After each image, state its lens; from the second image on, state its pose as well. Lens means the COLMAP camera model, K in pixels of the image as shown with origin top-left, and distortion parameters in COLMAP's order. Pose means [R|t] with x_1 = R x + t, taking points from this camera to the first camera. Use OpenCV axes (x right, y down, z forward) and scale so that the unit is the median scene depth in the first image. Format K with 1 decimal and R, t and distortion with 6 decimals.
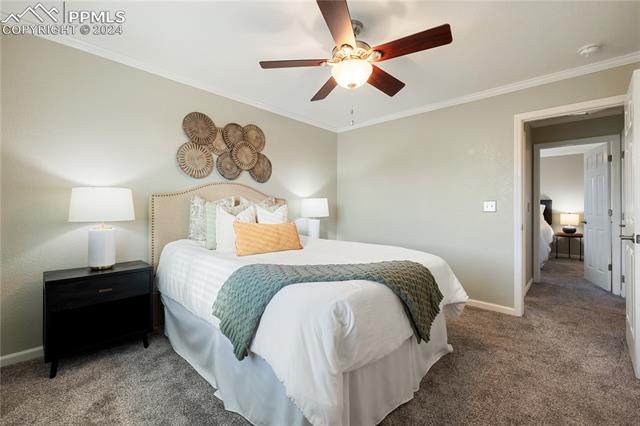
lens RADIAL K [[270.1, 0, 317.3], [0, 270.1, 208.0], [0, 0, 1]] dist [0.000279, 0.000062]
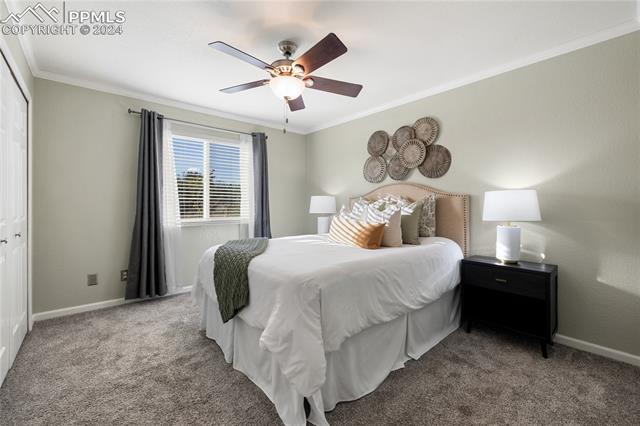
lens RADIAL K [[270.1, 0, 317.3], [0, 270.1, 208.0], [0, 0, 1]] dist [0.000279, 0.000062]
pose [[-0.112555, 0.012425, -0.993568, 0.771157], [-0.001588, 0.999918, 0.012685, -0.007164], [0.993644, 0.003006, -0.112526, 0.776183]]
